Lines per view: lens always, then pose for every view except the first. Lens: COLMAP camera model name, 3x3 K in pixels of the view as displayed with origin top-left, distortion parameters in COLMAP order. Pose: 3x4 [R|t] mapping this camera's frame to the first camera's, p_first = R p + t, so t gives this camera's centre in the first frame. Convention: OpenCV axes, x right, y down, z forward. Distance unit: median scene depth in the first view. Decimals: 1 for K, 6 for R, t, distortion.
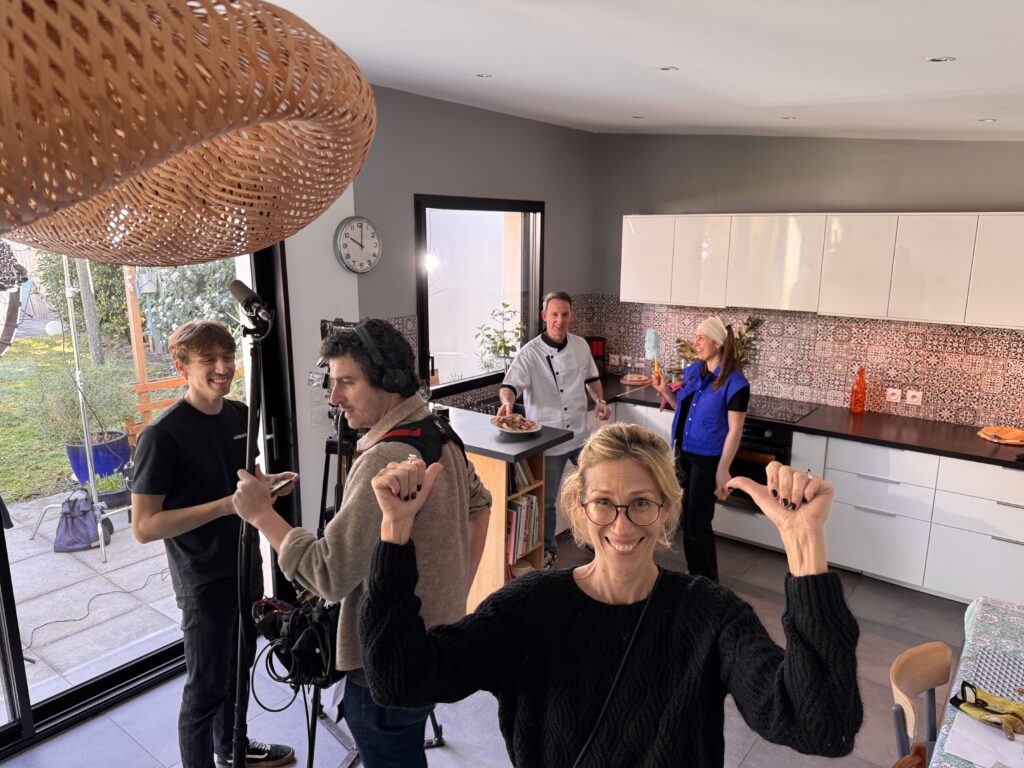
lens RADIAL K [[715.1, 0, 512.2], [0, 715.1, 385.8], [0, 0, 1]] dist [0.000050, -0.002810]
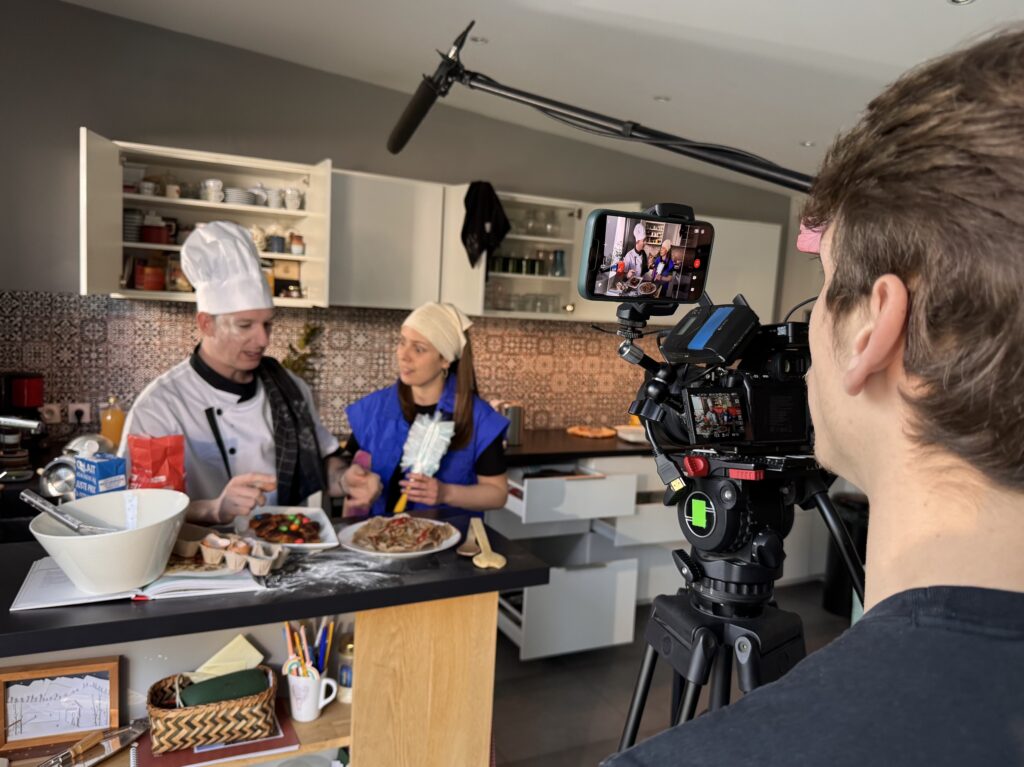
lens RADIAL K [[715.1, 0, 512.5], [0, 715.1, 380.9], [0, 0, 1]] dist [0.000050, -0.002810]
pose [[0.443915, -0.087734, 0.891763, -0.206575], [0.125109, 0.991516, 0.035269, -0.042245], [-0.887292, 0.095911, 0.451125, 0.533632]]
